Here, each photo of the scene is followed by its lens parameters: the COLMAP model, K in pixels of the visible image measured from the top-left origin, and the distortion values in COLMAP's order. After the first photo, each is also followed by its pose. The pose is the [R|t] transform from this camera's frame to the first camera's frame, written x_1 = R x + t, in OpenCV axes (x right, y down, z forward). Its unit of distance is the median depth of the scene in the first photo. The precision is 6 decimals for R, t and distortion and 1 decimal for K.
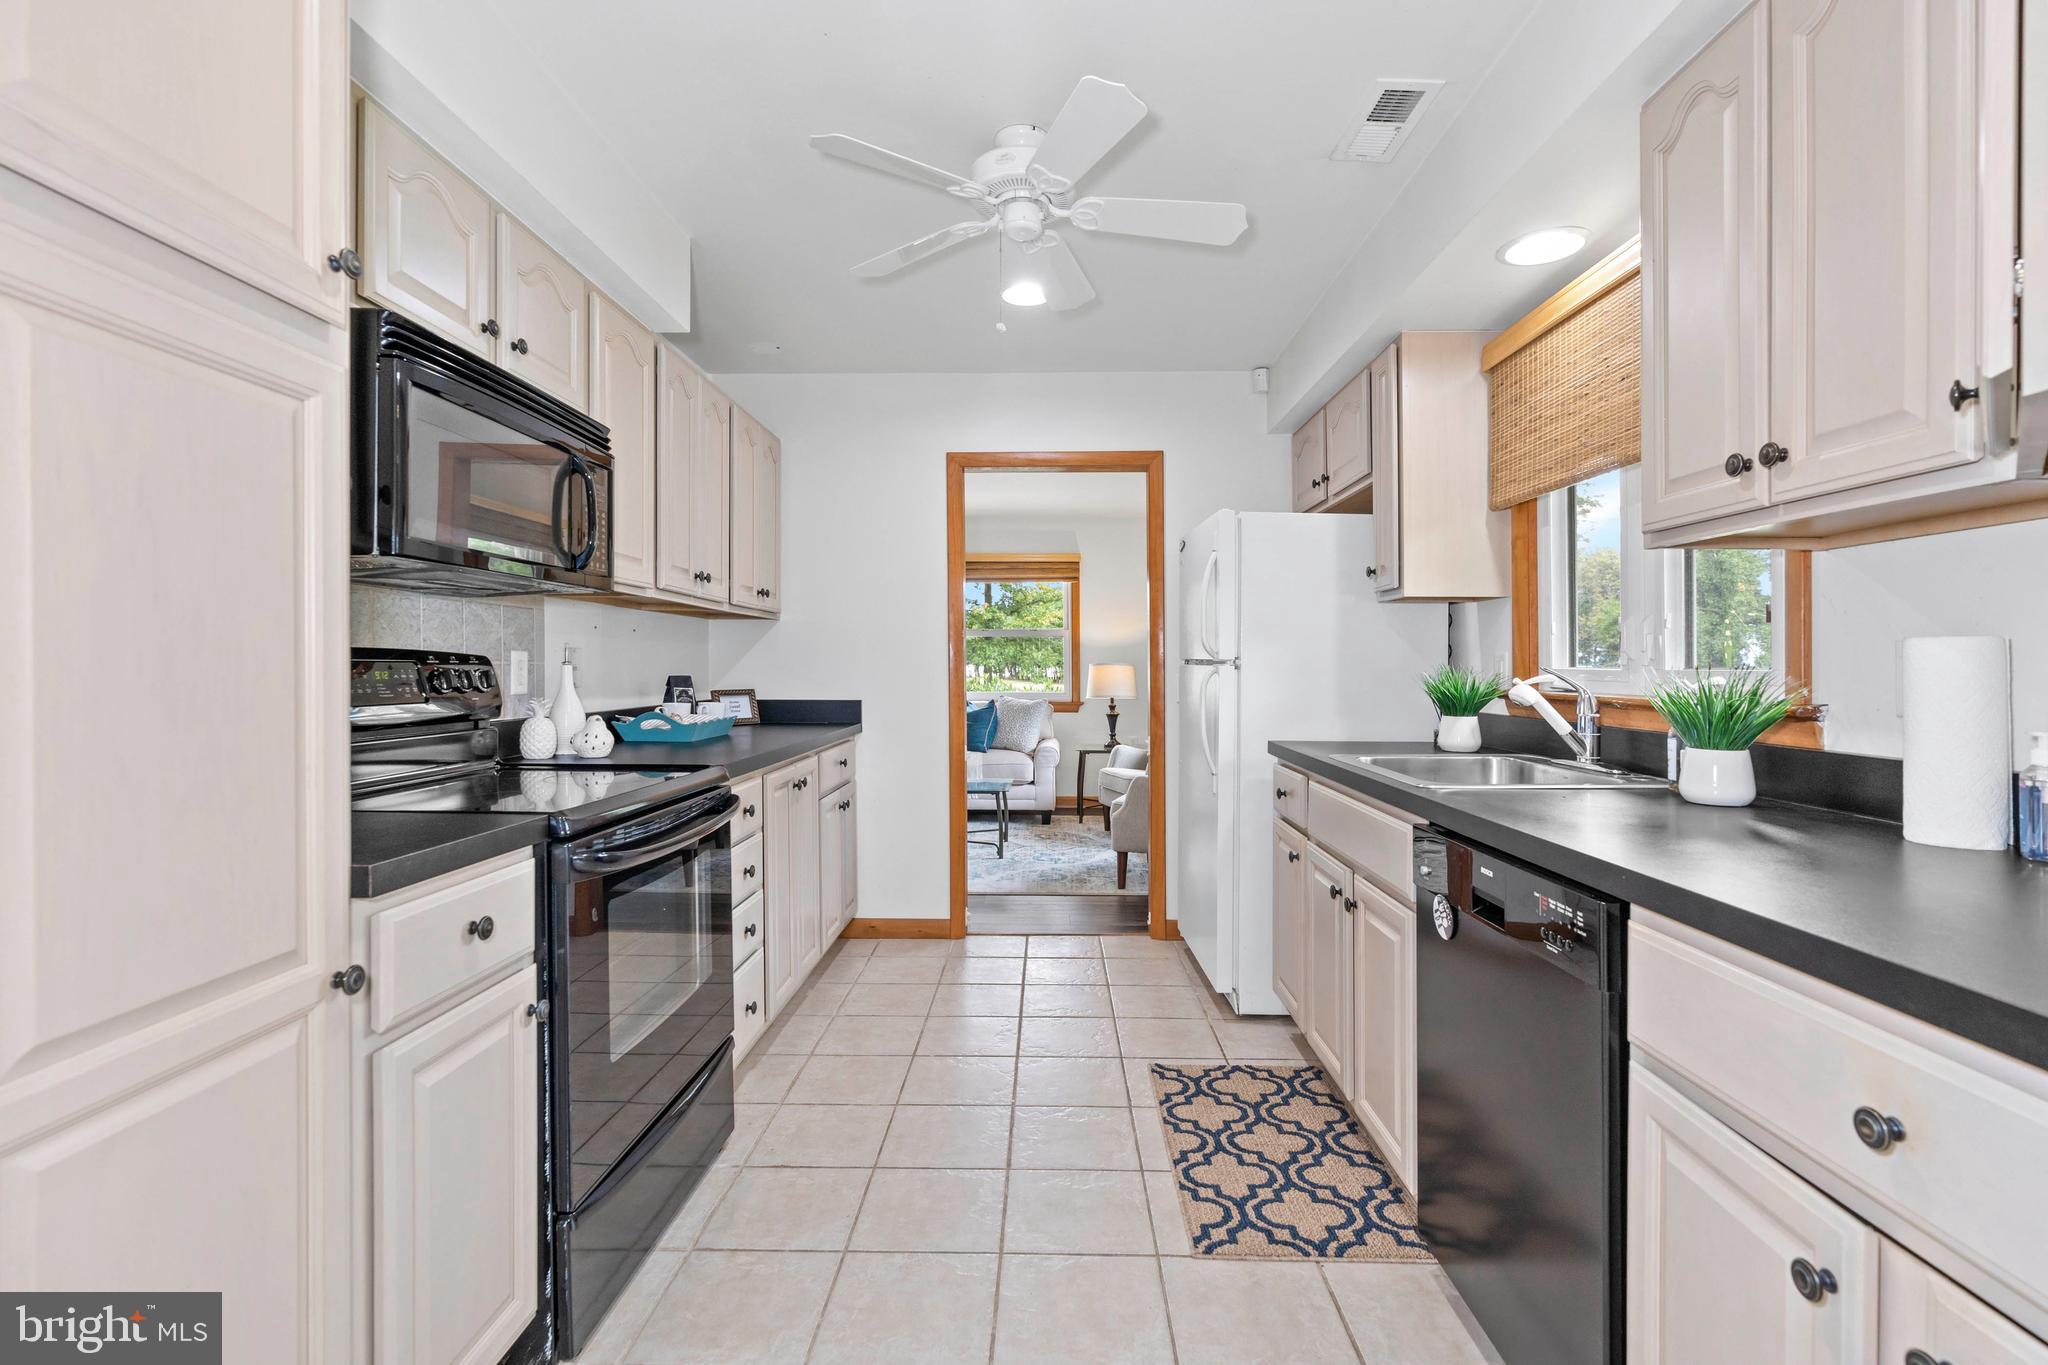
lens RADIAL K [[940.2, 0, 1043.2], [0, 940.2, 683.3], [0, 0, 1]] dist [-0.009265, 0.004307]
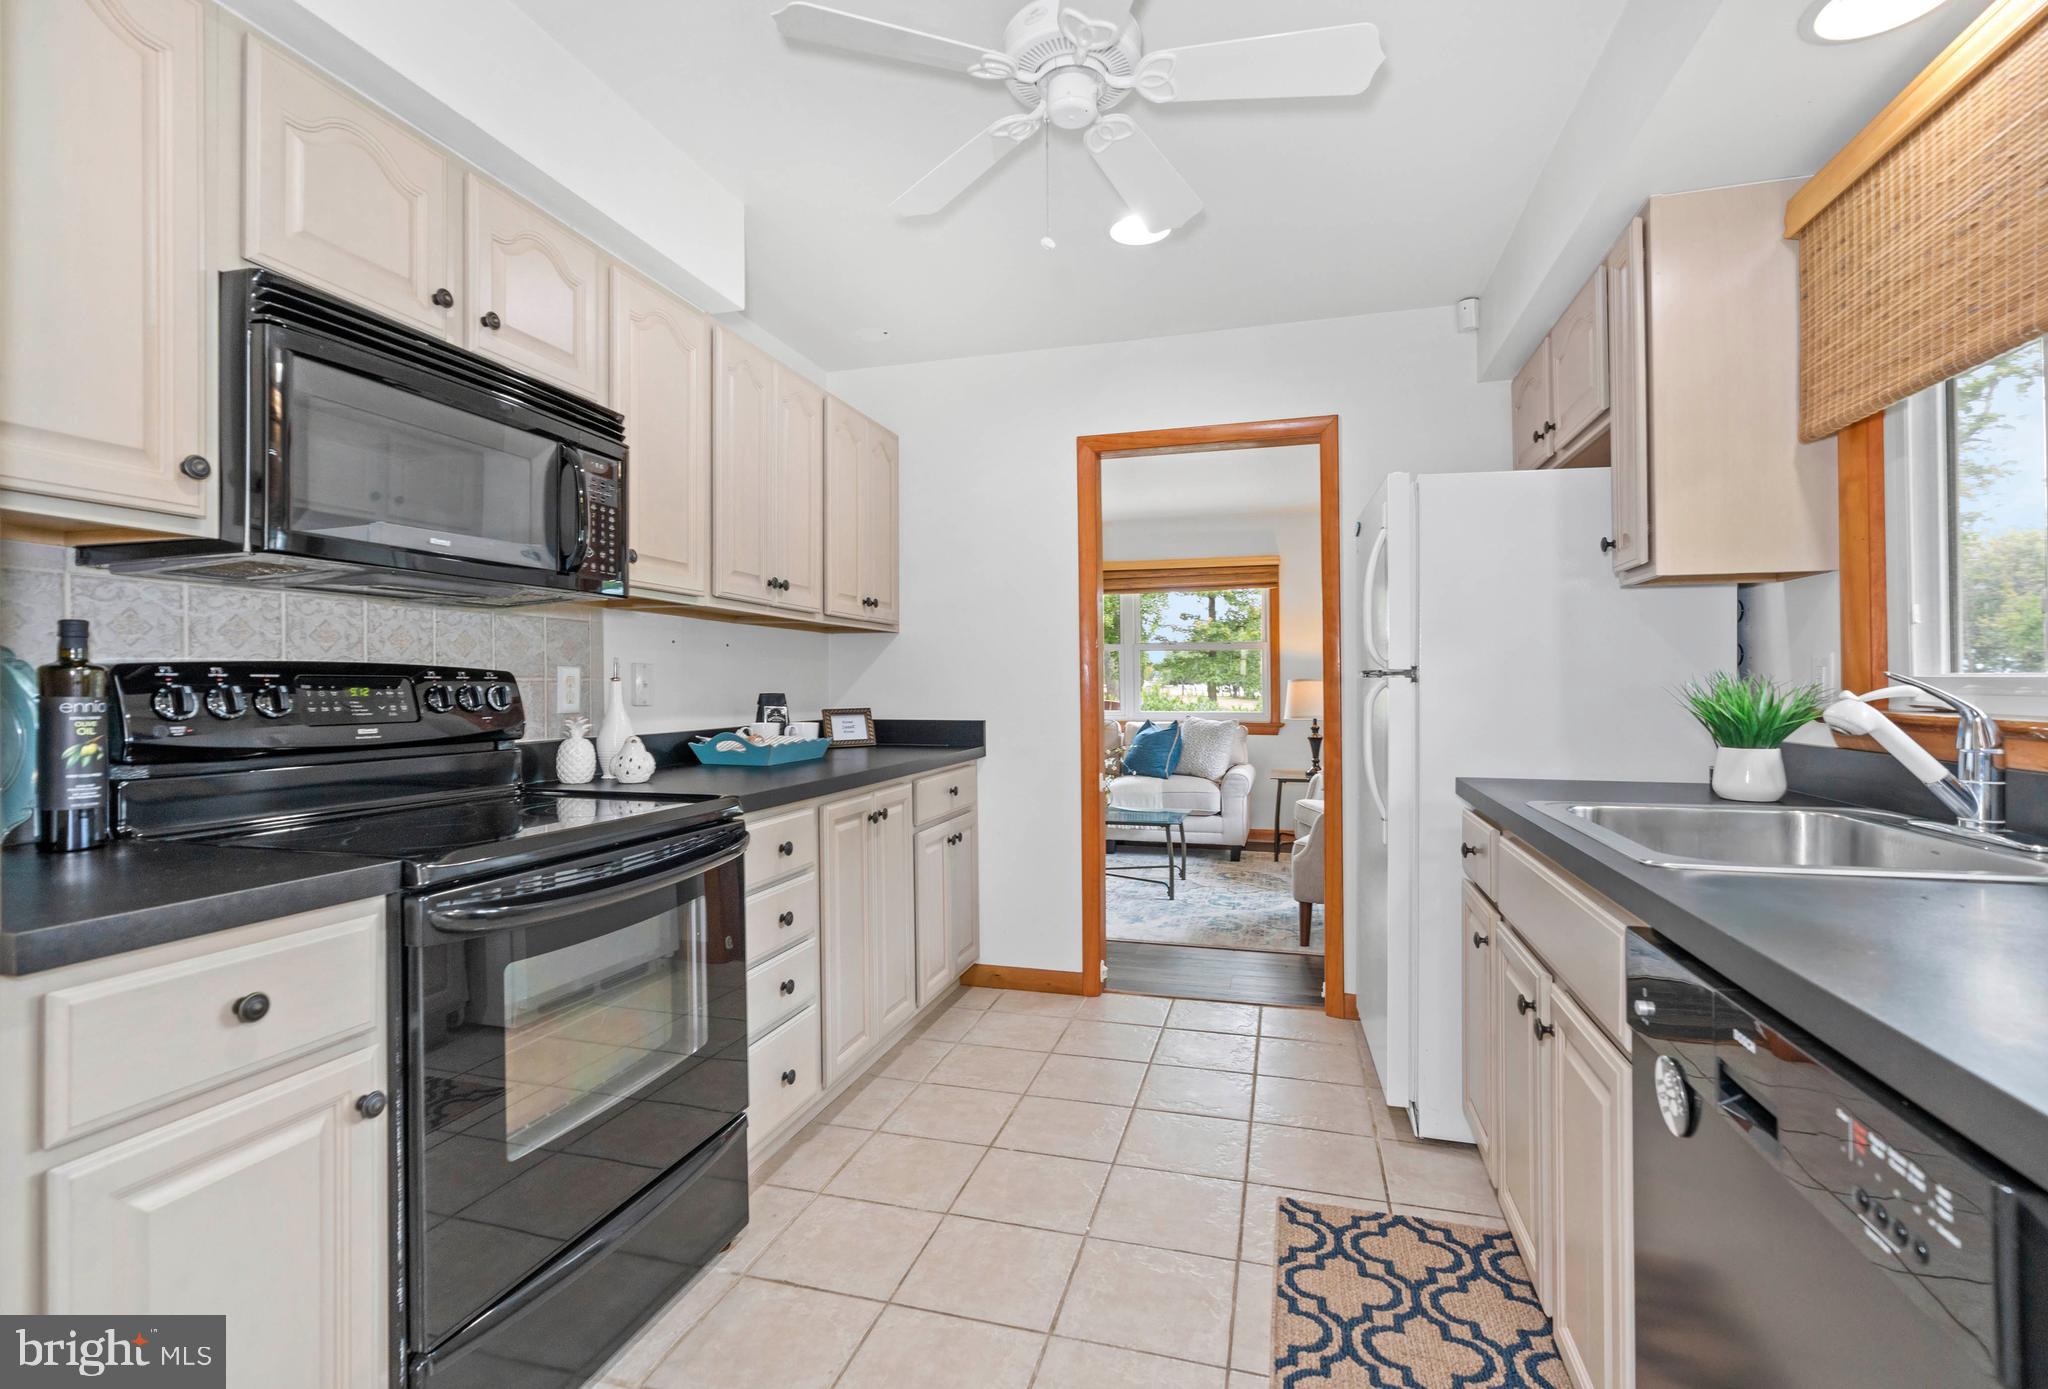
lens RADIAL K [[957.9, 0, 1013.0], [0, 957.9, 698.2], [0, 0, 1]] dist [-0.007985, 0.002355]
pose [[0.963036, -0.002578, -0.269359, 0.104454], [0.001195, 0.999985, -0.005297, 0.002062], [0.269369, 0.004779, 0.963025, 0.171940]]
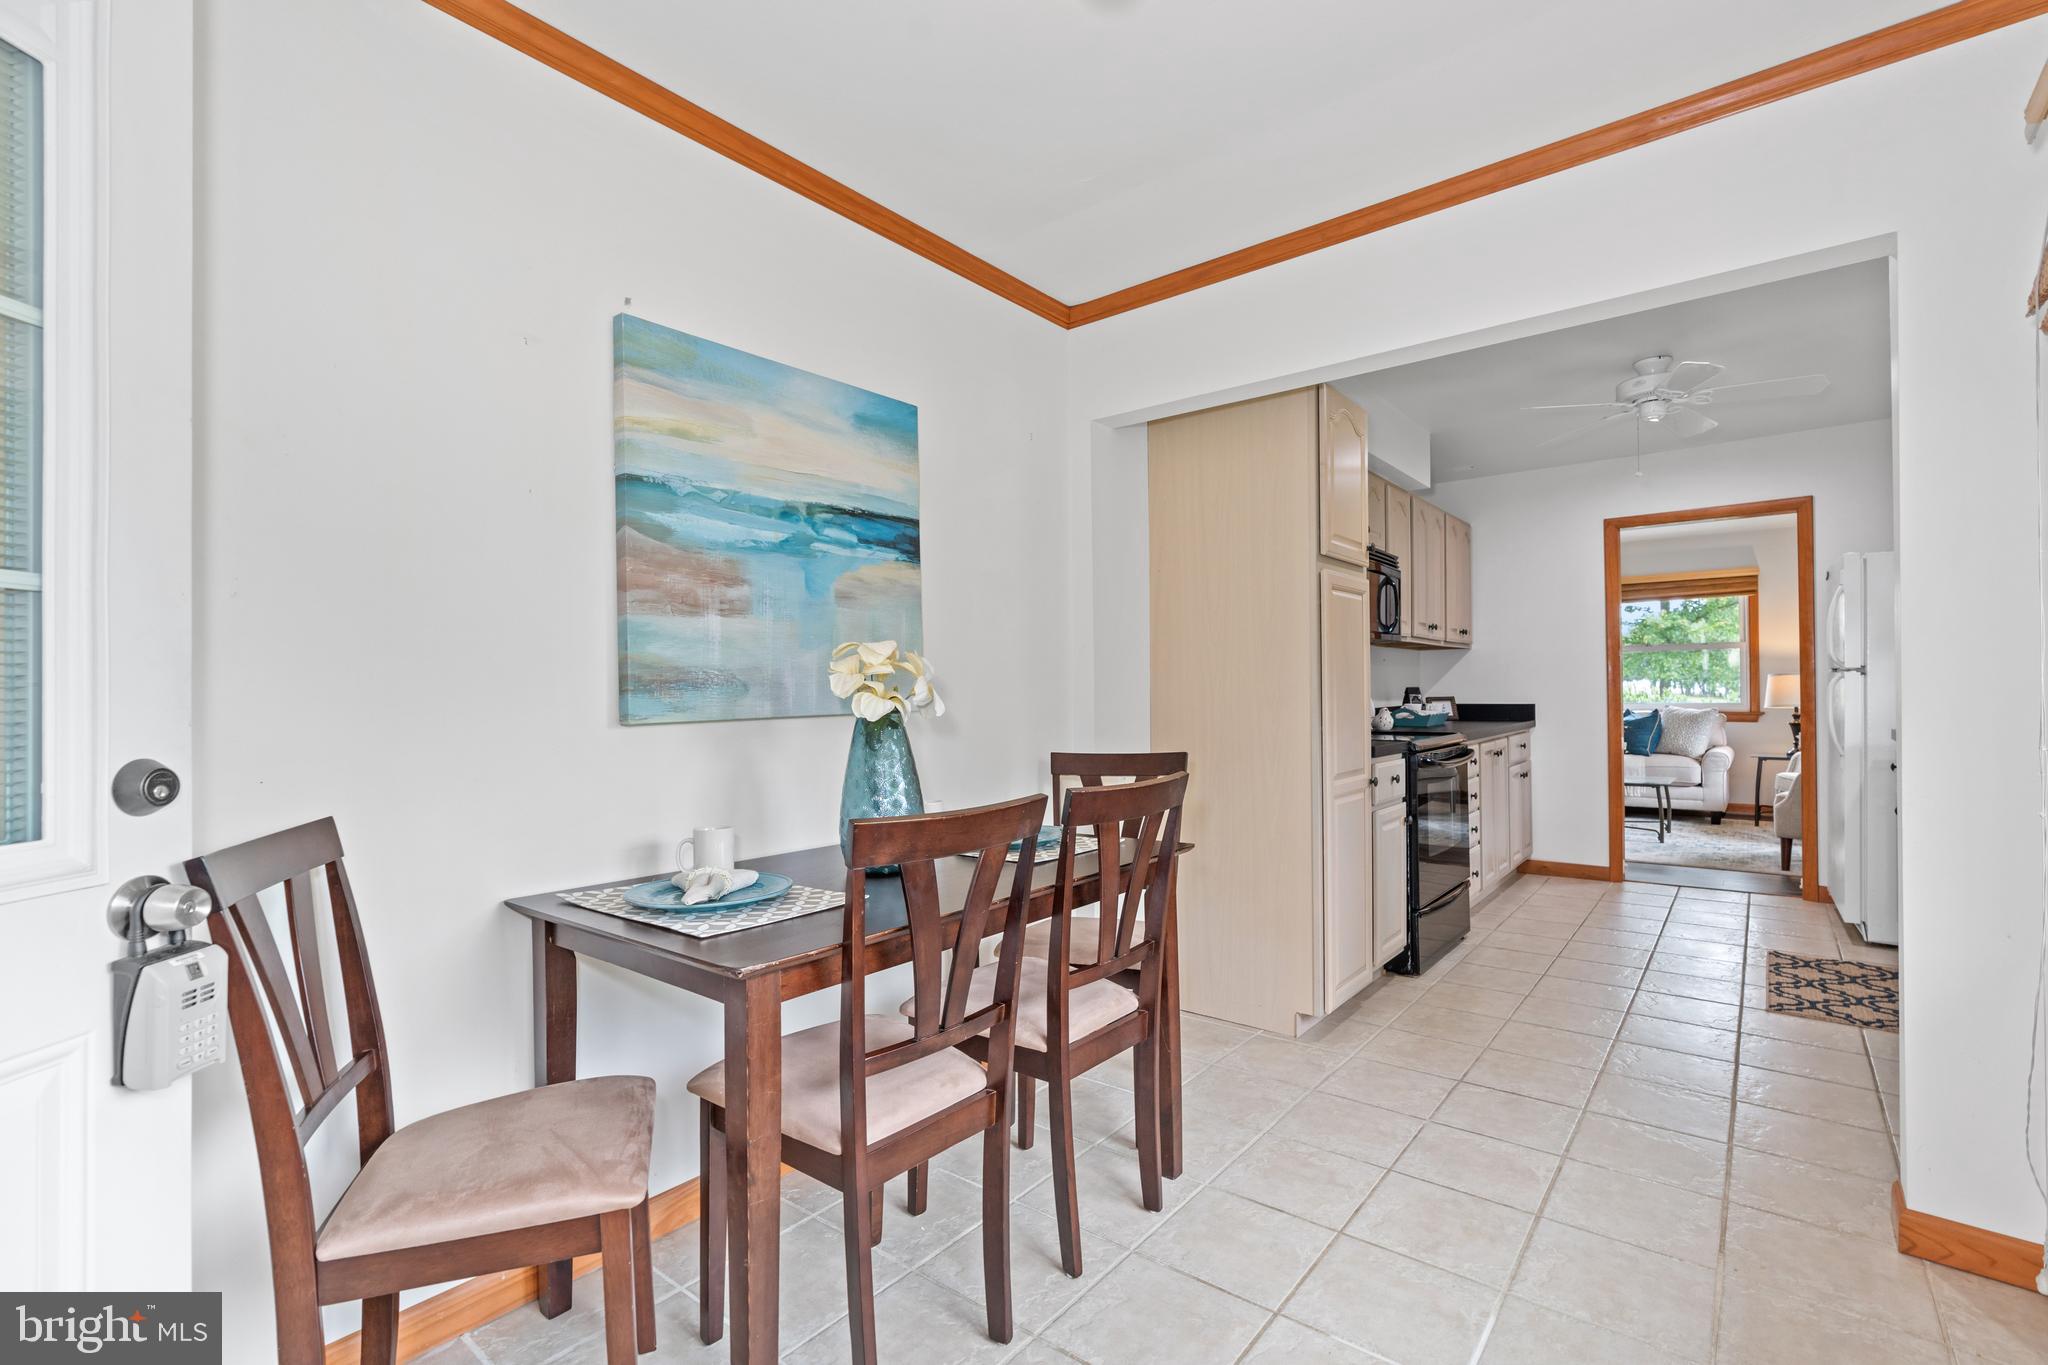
lens RADIAL K [[940.2, 0, 1038.5], [0, 940.2, 697.8], [0, 0, 1]] dist [-0.009265, 0.004307]
pose [[0.795170, -0.008642, -0.606325, 0.087443], [0.005131, 0.999959, -0.007524, 0.021290], [0.606364, 0.002872, 0.795182, -0.740003]]
